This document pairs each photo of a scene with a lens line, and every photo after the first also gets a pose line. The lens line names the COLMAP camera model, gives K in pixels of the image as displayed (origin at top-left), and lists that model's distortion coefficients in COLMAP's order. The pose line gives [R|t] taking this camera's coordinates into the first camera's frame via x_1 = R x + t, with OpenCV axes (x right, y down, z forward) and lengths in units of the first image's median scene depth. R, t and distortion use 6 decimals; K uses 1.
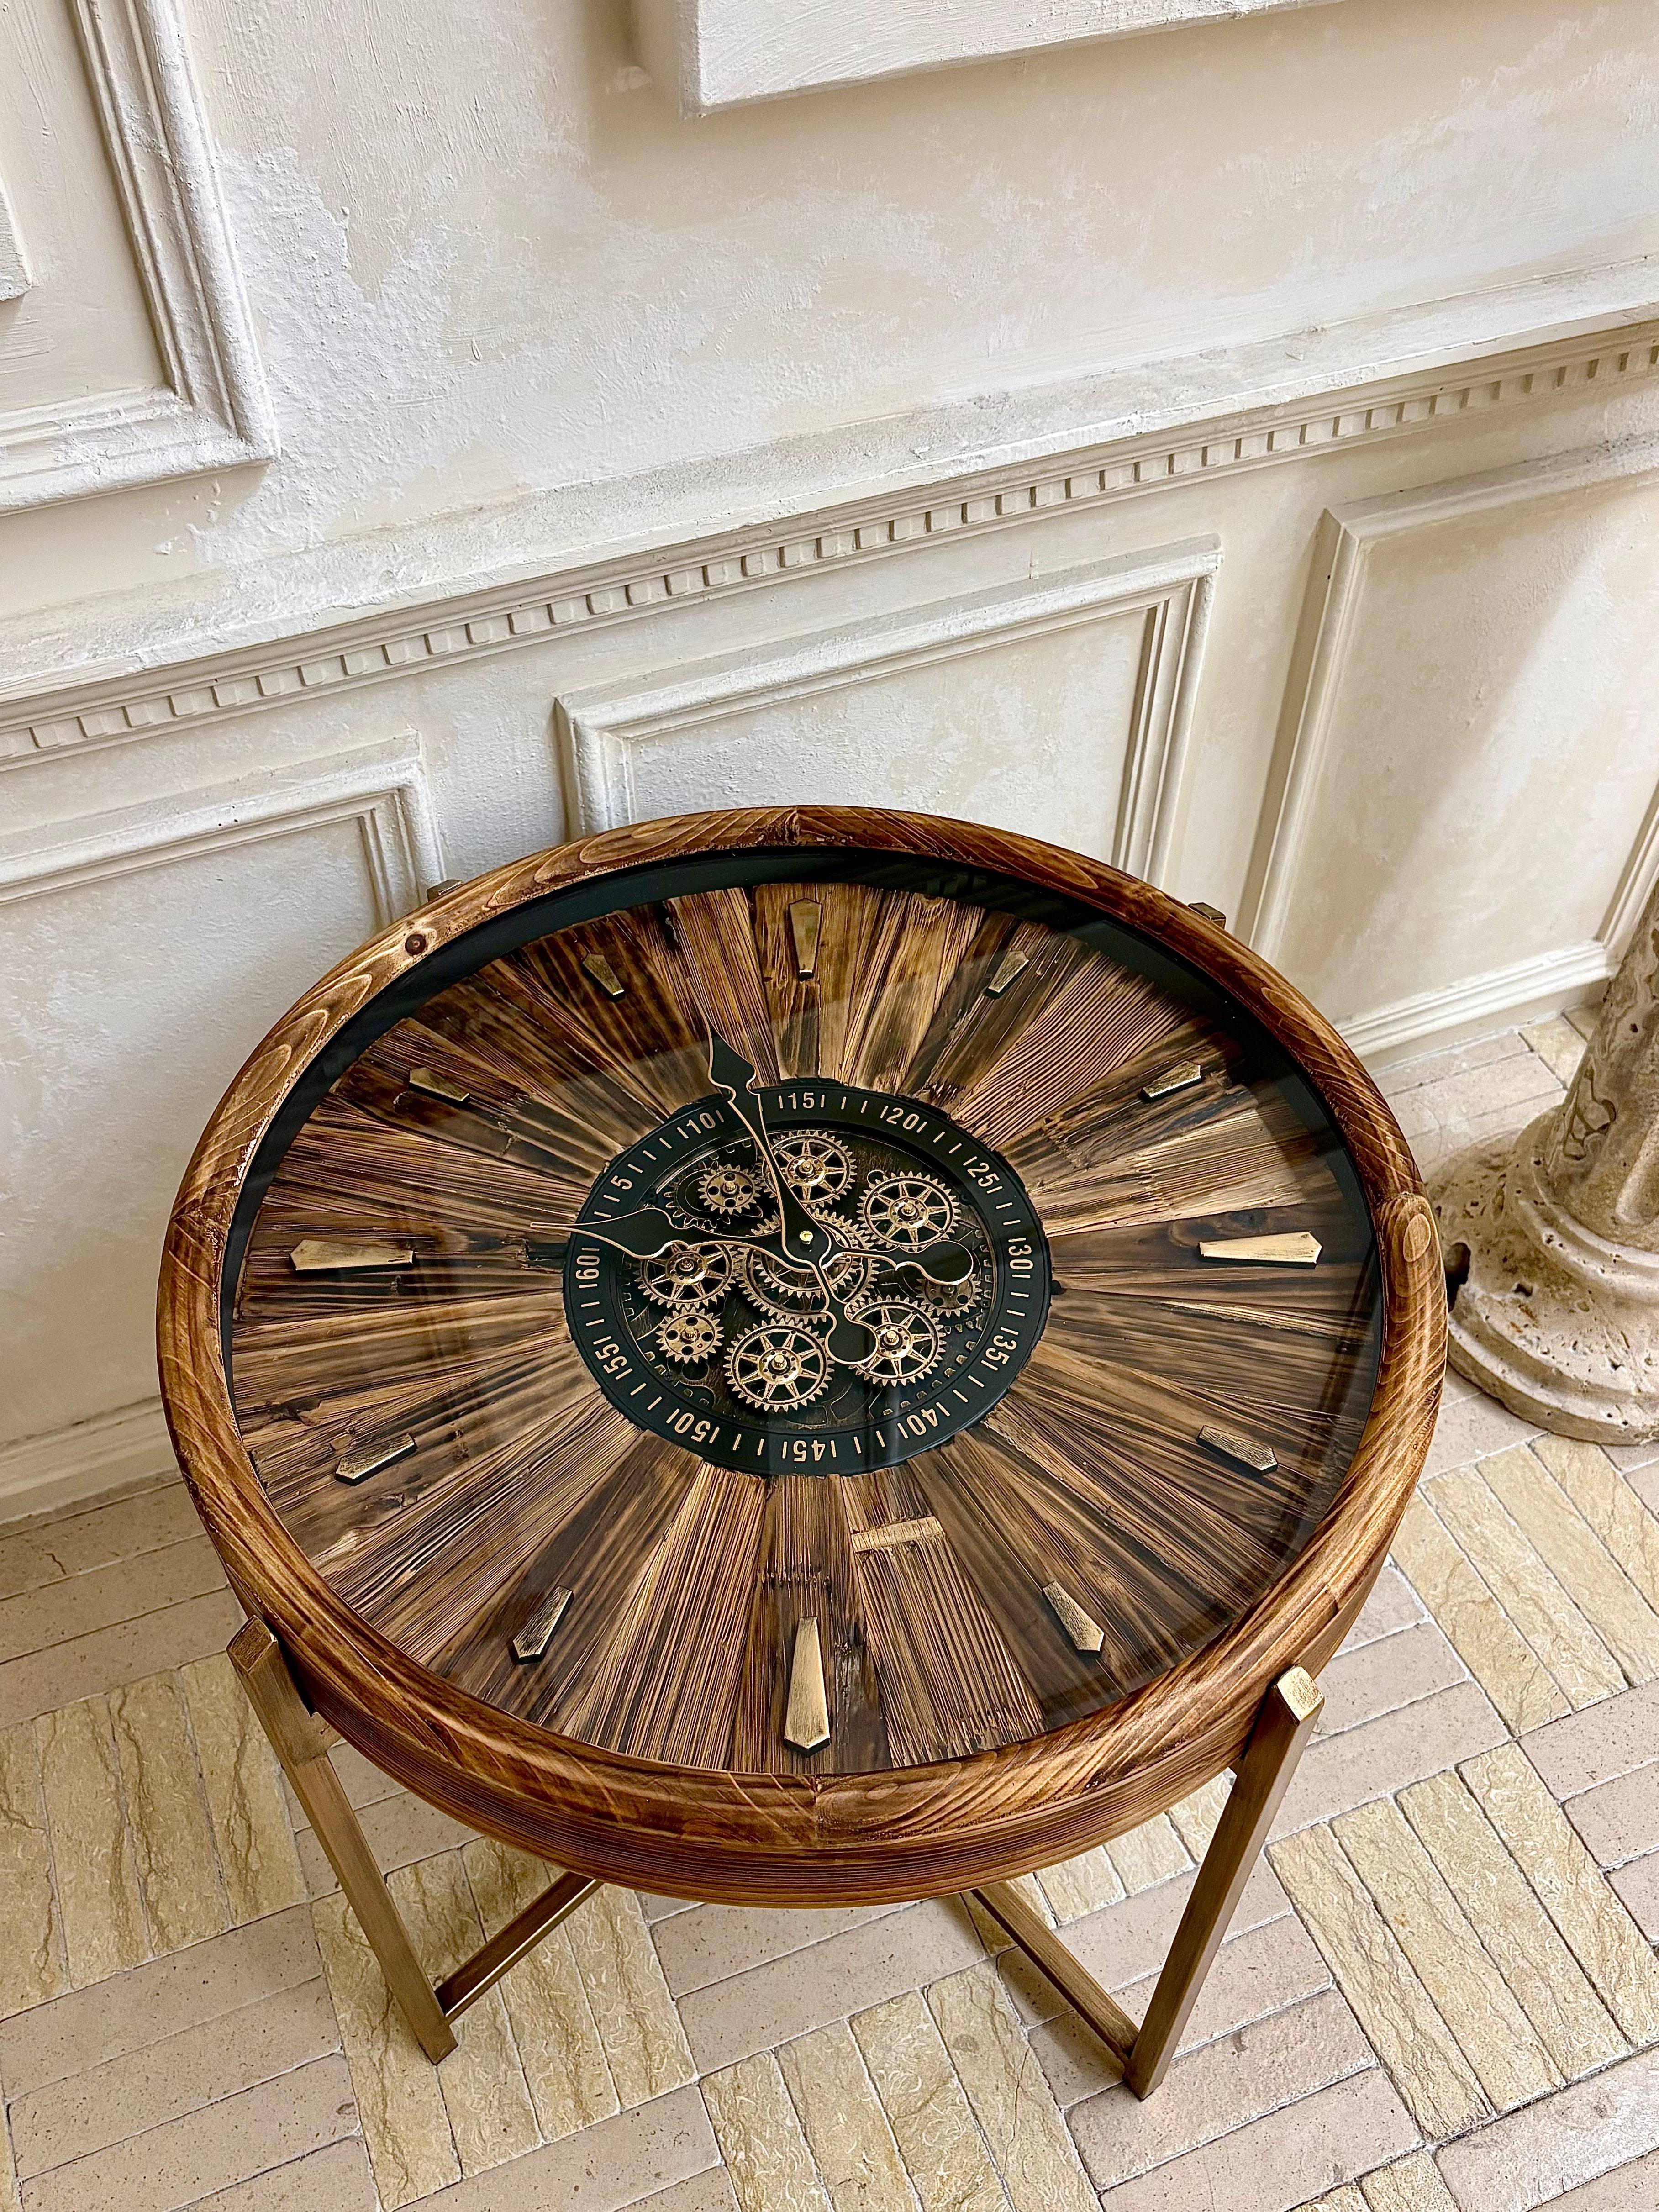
lens RADIAL K [[1907.4, 0, 812.6], [0, 1907.4, 1129.2], [0, 0, 1]] dist [0.078285, -0.042710]
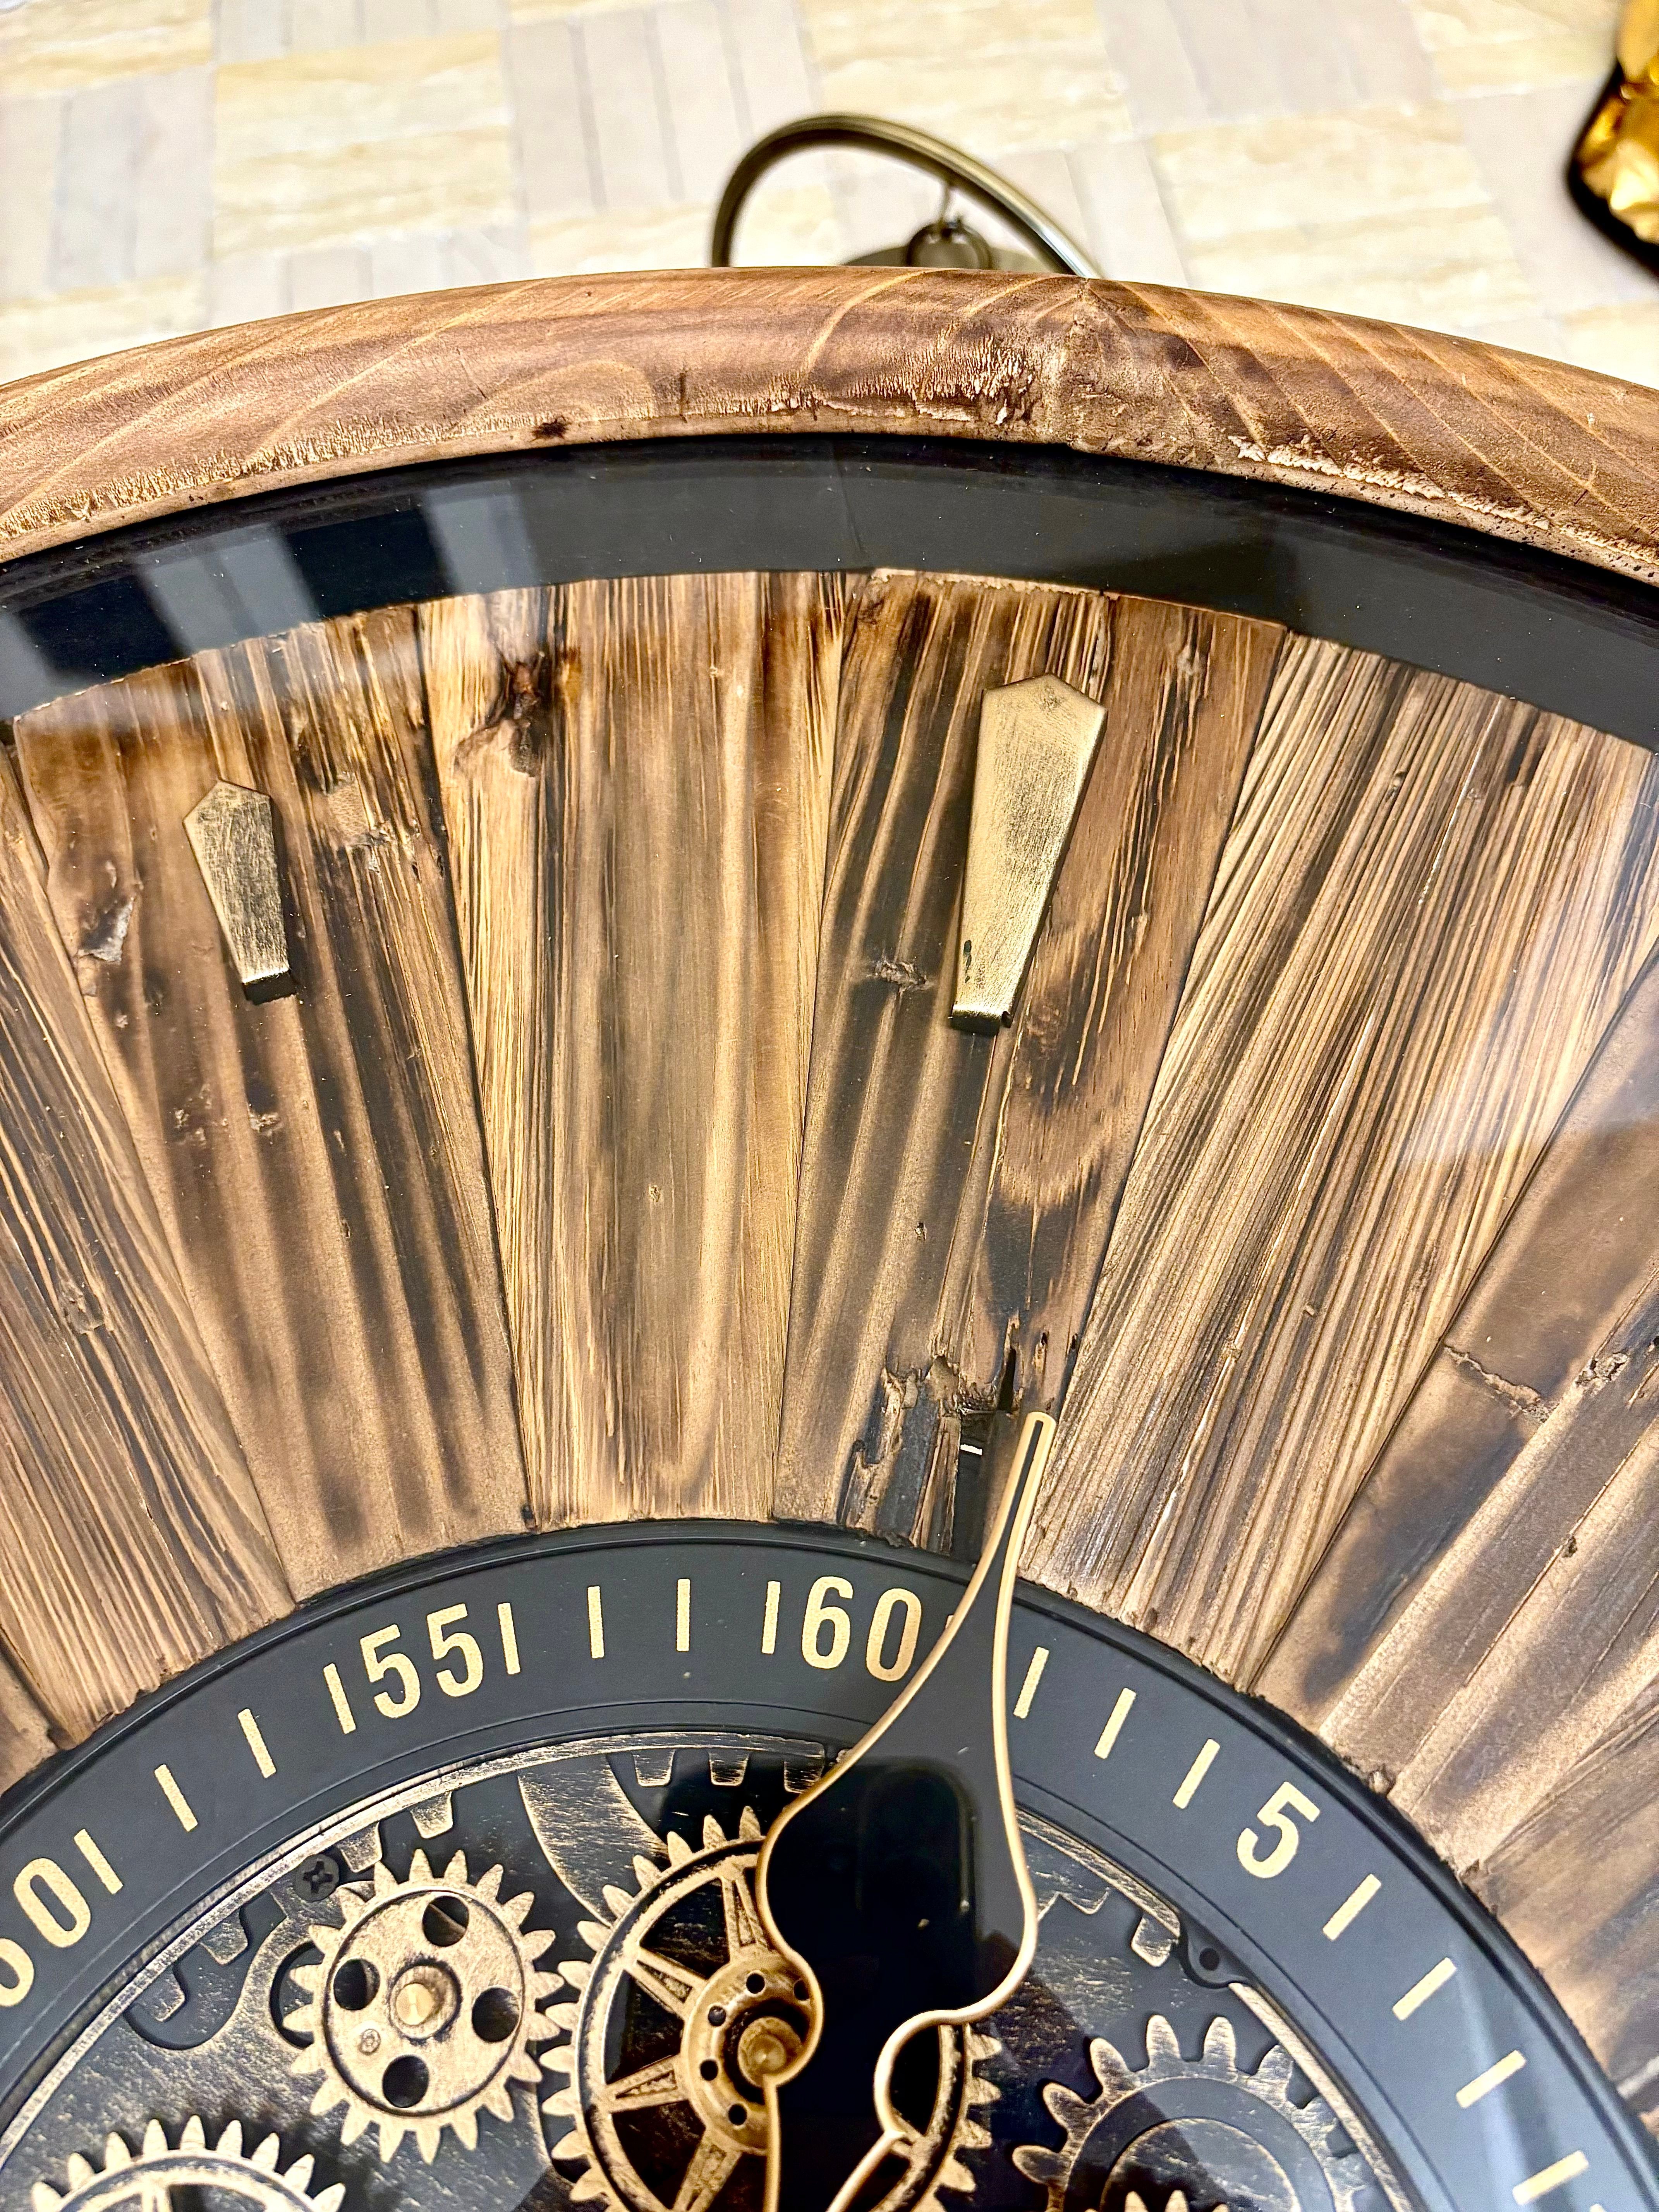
lens RADIAL K [[1729.7, 0, 843.3], [0, 1729.7, 1133.0], [0, 0, 1]] dist [0.037864, -0.060913]
pose [[-0.207958, 0.892433, -0.400396, -0.085996], [-0.720275, 0.137236, 0.679979, -0.096638], [0.661784, 0.429802, 0.614257, 0.856490]]
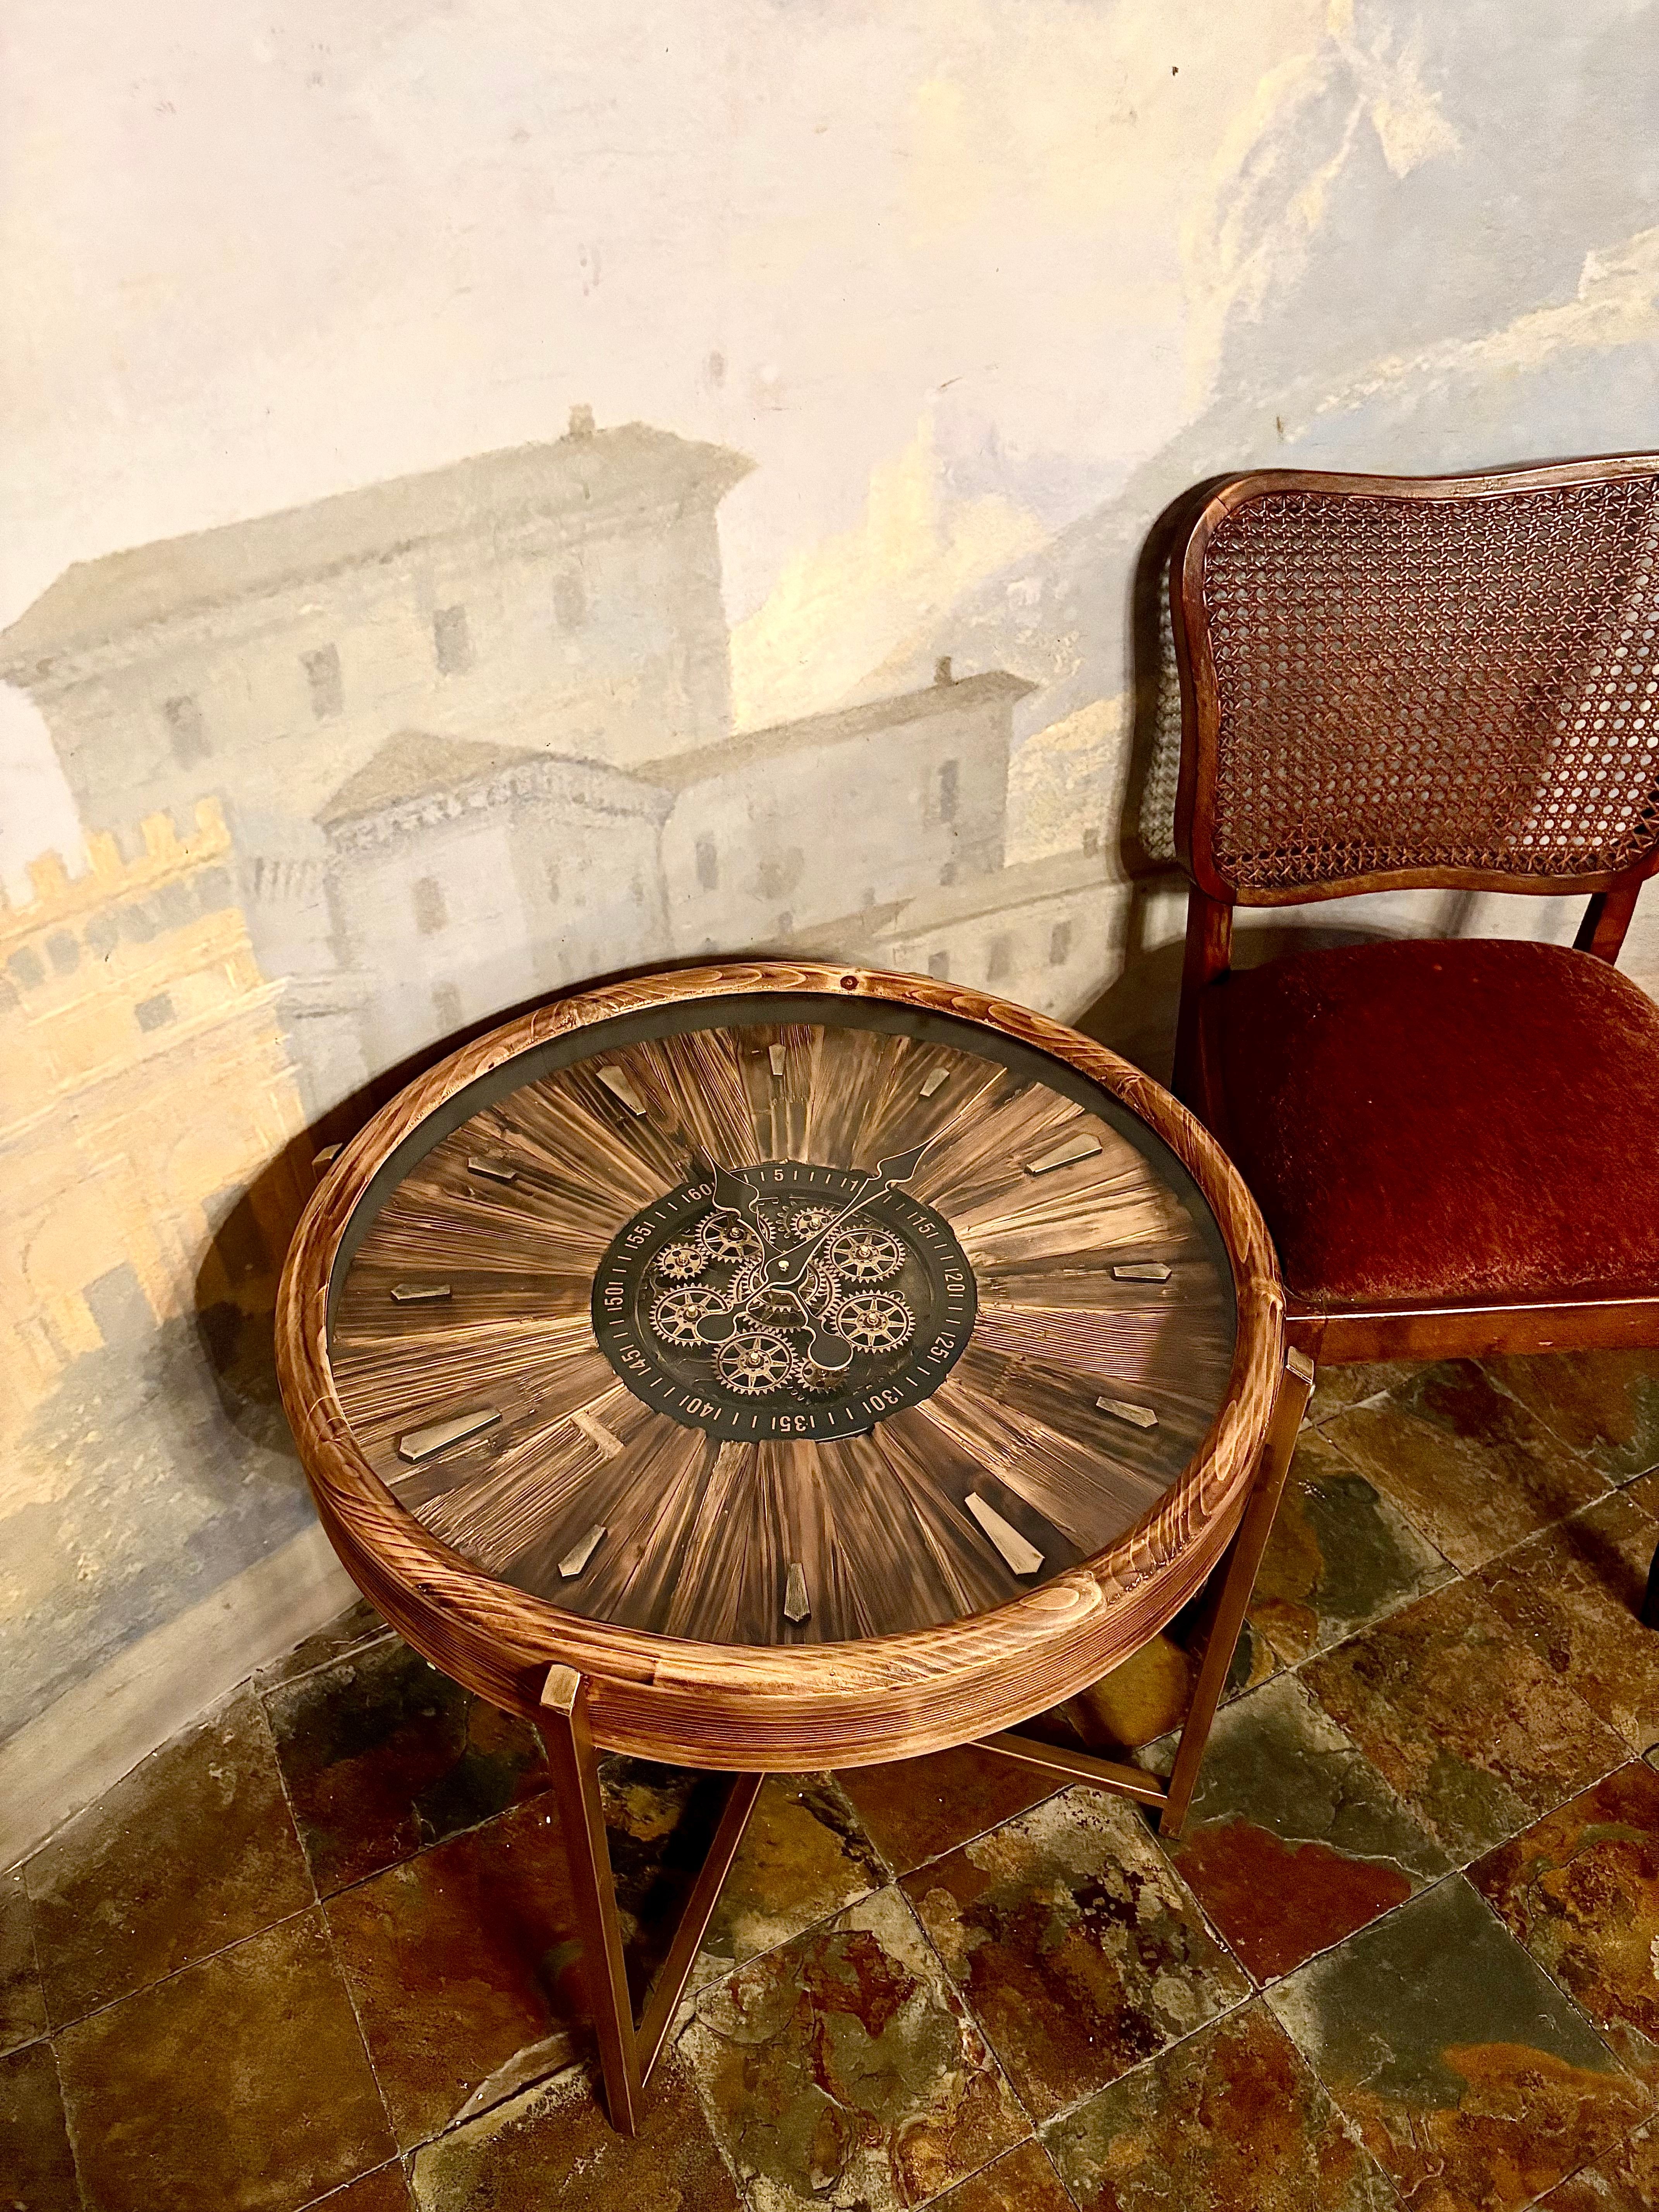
lens RADIAL K [[1619.6, 0, 832.3], [0, 1619.6, 1106.7], [0, 0, 1]] dist [0.087184, -0.007632]
pose [[0.534036, 0.543584, -0.647551, 0.669537], [-0.649213, 0.754295, 0.097784, -0.153052], [0.541598, 0.368178, 0.755722, 0.162319]]
